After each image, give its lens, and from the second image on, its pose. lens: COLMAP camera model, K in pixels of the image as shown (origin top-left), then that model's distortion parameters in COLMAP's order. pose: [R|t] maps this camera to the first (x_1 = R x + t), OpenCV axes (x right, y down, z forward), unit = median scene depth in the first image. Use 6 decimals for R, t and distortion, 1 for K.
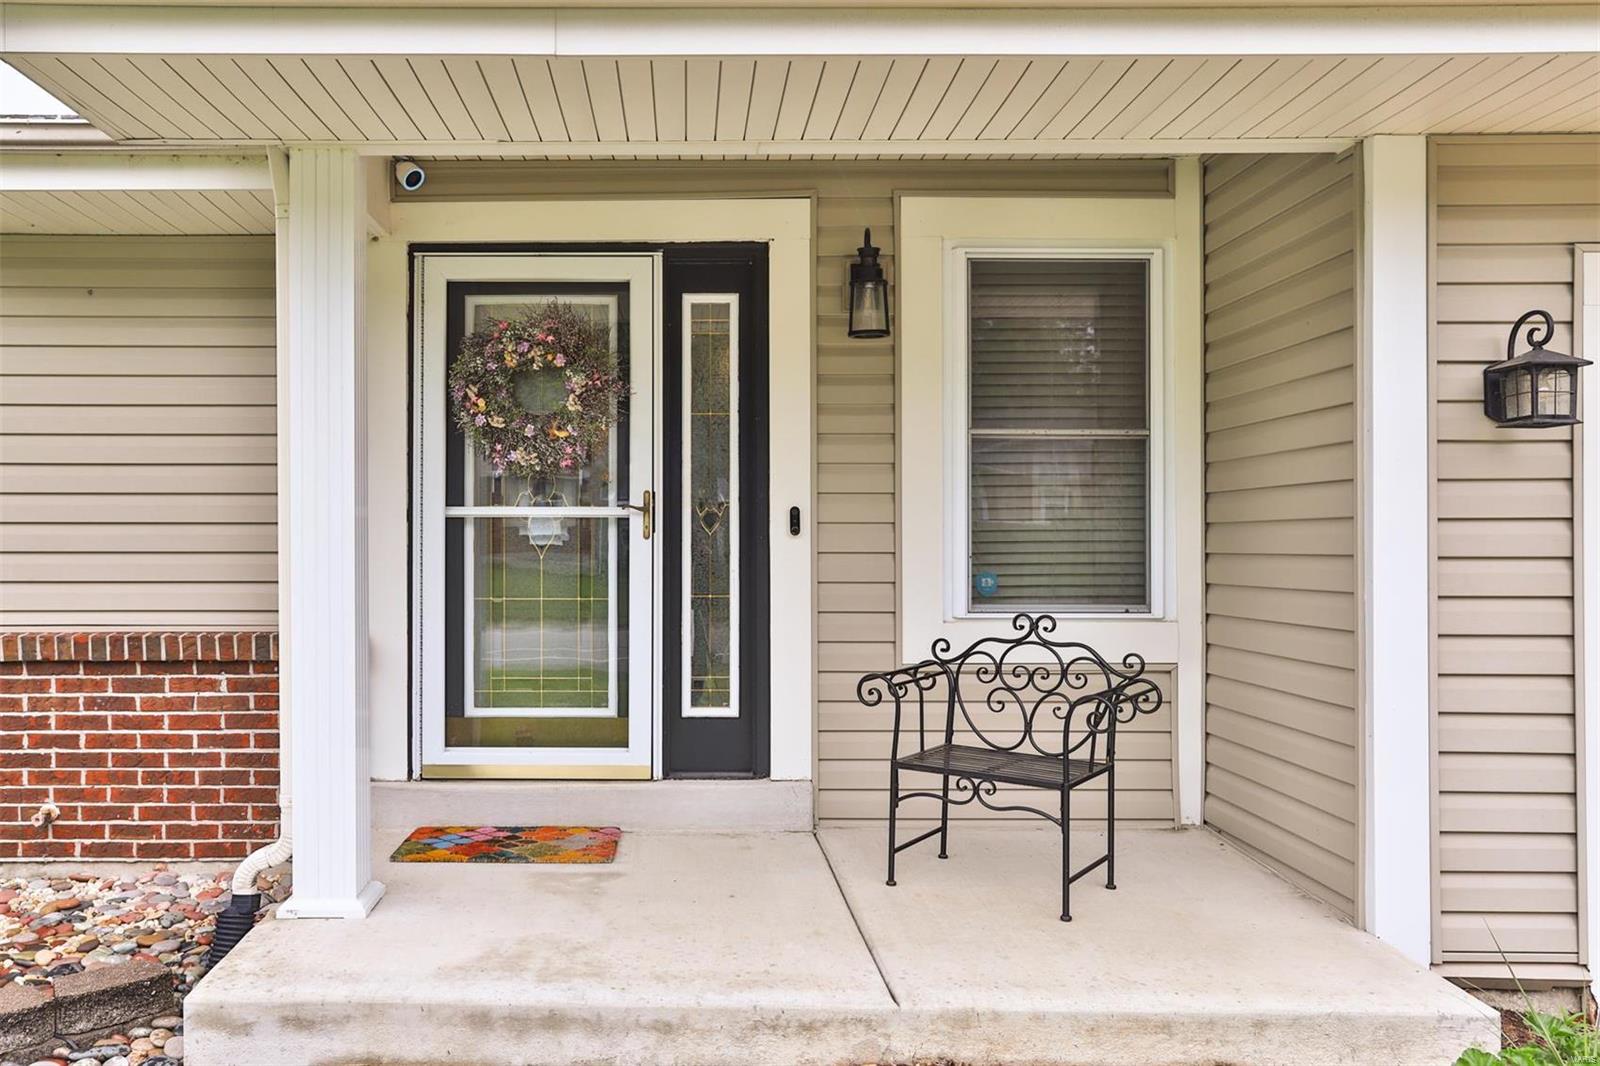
lens RADIAL K [[1336.2, 0, 800.0], [0, 1336.2, 533.0], [0, 0, 1]] dist [0.000405, -0.000443]
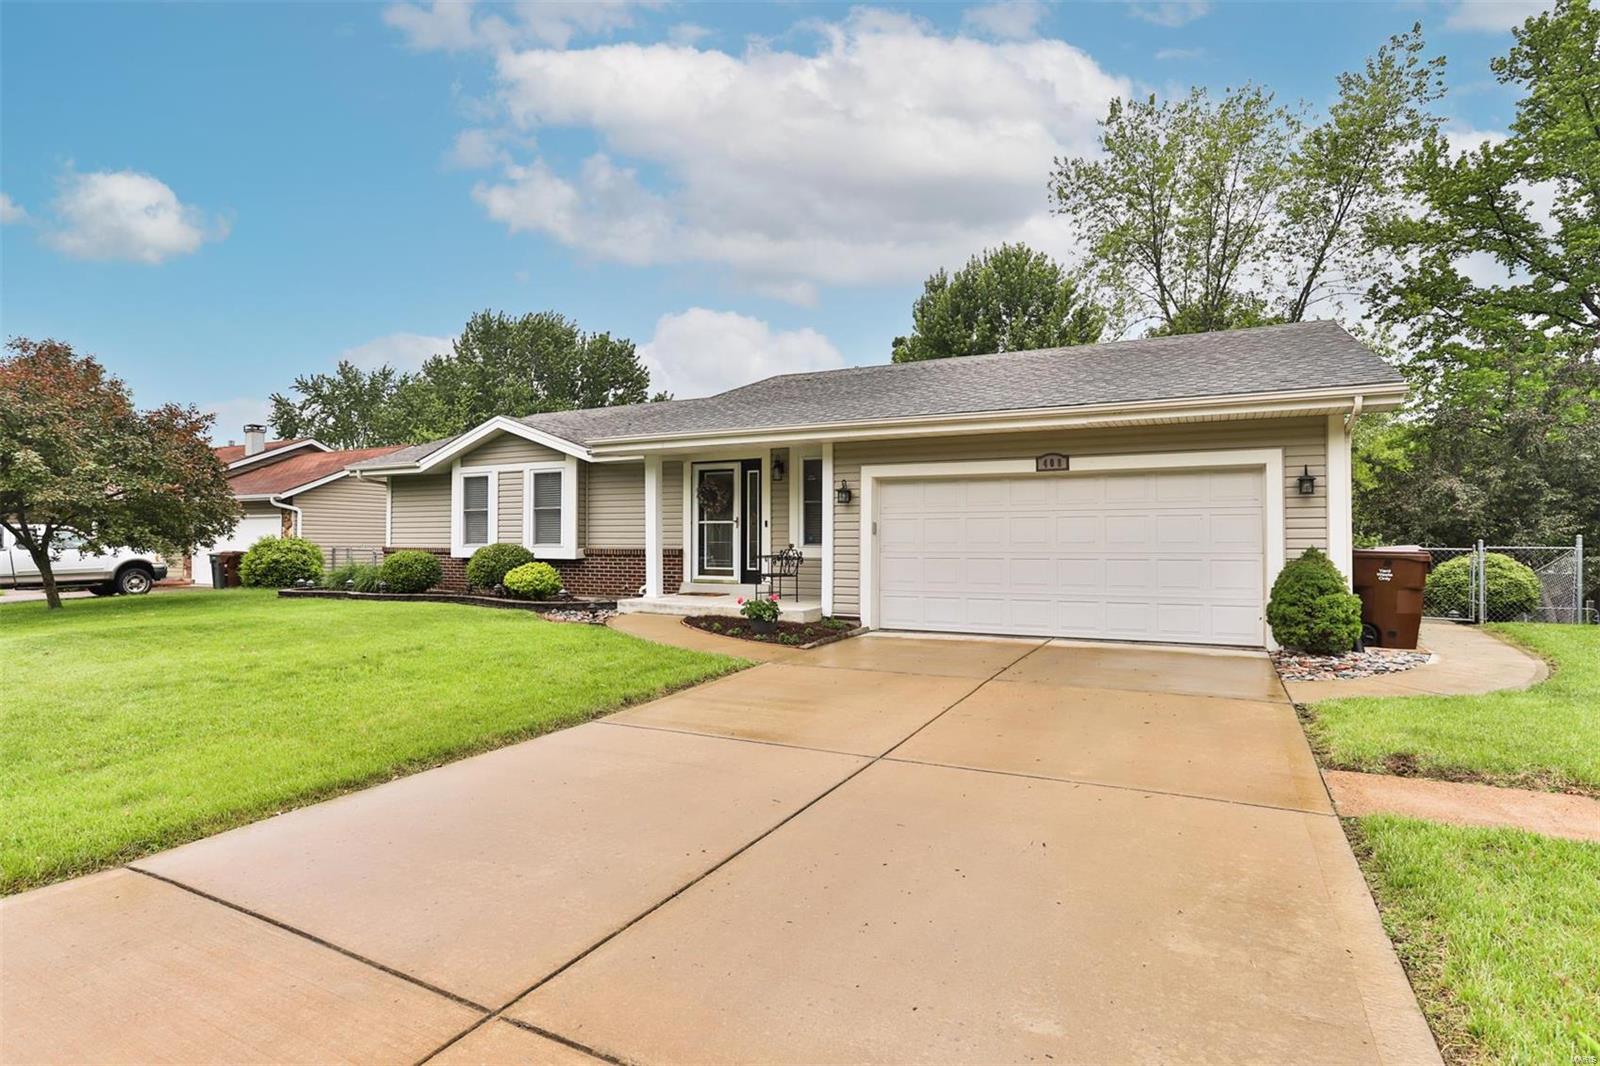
lens RADIAL K [[840.4, 0, 800.0], [0, 840.4, 533.0], [0, 0, 1]] dist [-0.072457, 0.041324]
pose [[0.891922, -0.004559, -0.452166, 1.297562], [0.001046, 0.999967, -0.008021, 0.042620], [0.452188, 0.006681, 0.891898, -1.335885]]
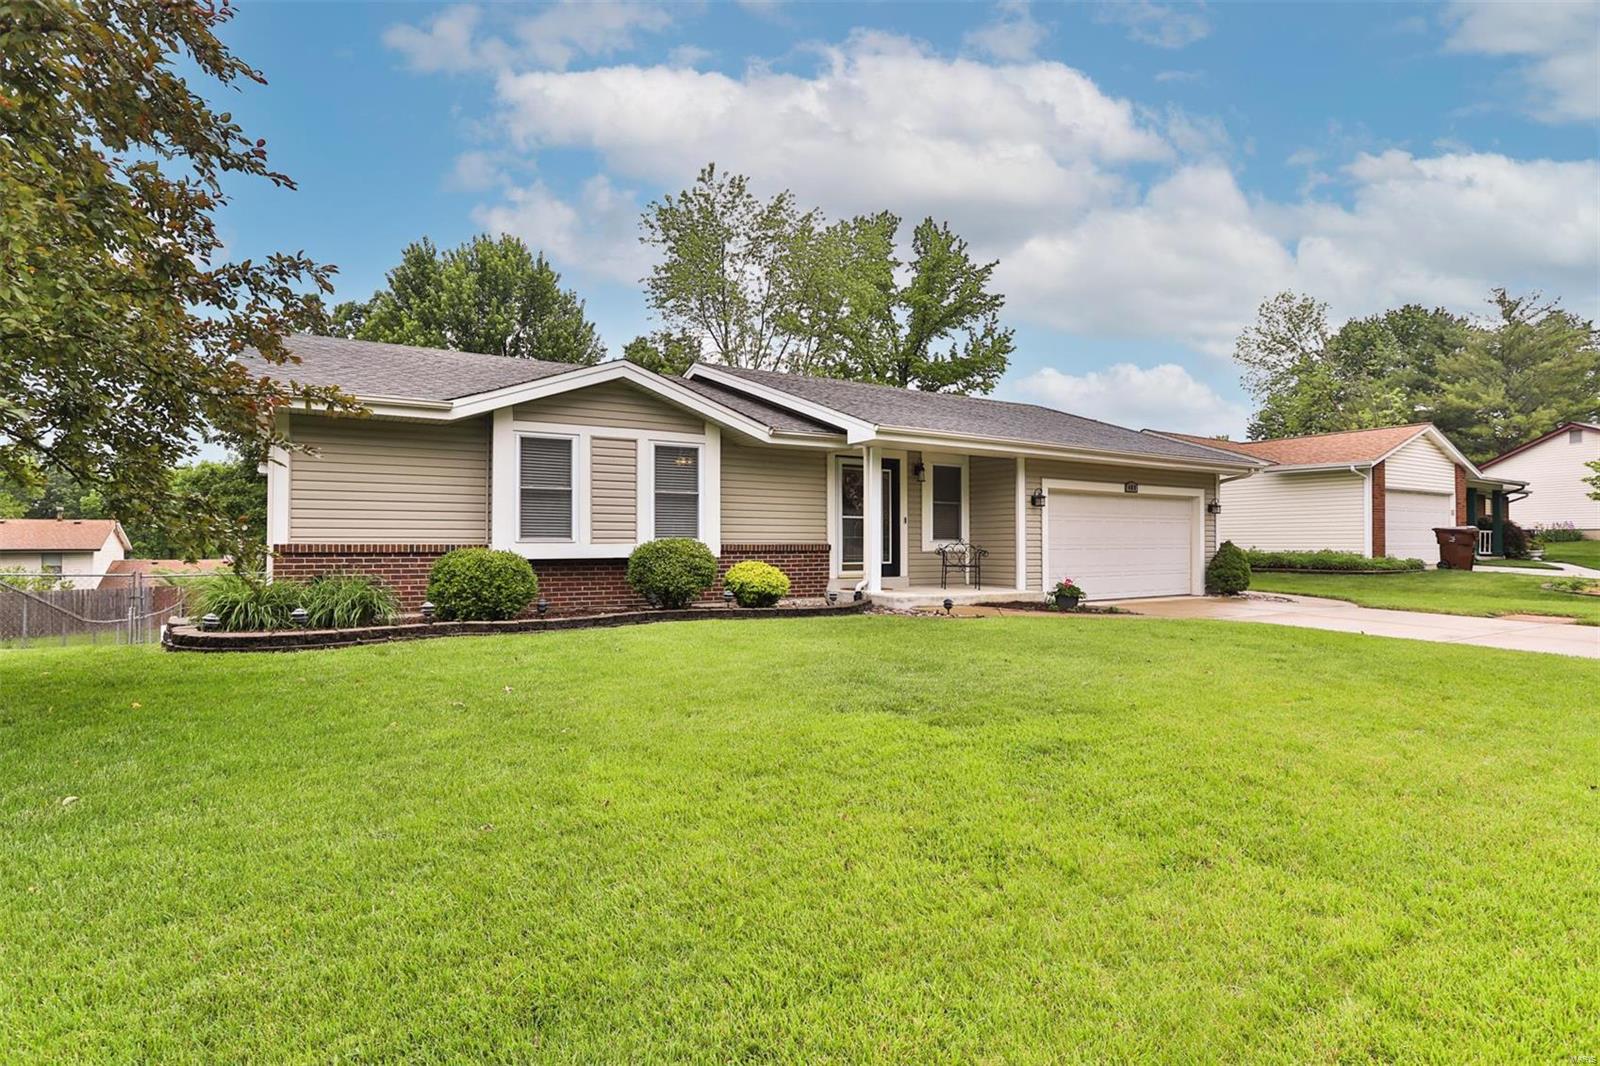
lens RADIAL K [[840.4, 0, 800.0], [0, 840.4, 533.0], [0, 0, 1]] dist [-0.072457, 0.041324]
pose [[0.837191, 0.005981, 0.546878, -1.870308], [-0.005730, 0.999981, -0.002165, 0.042660], [-0.546880, -0.001321, 0.837210, -1.203921]]
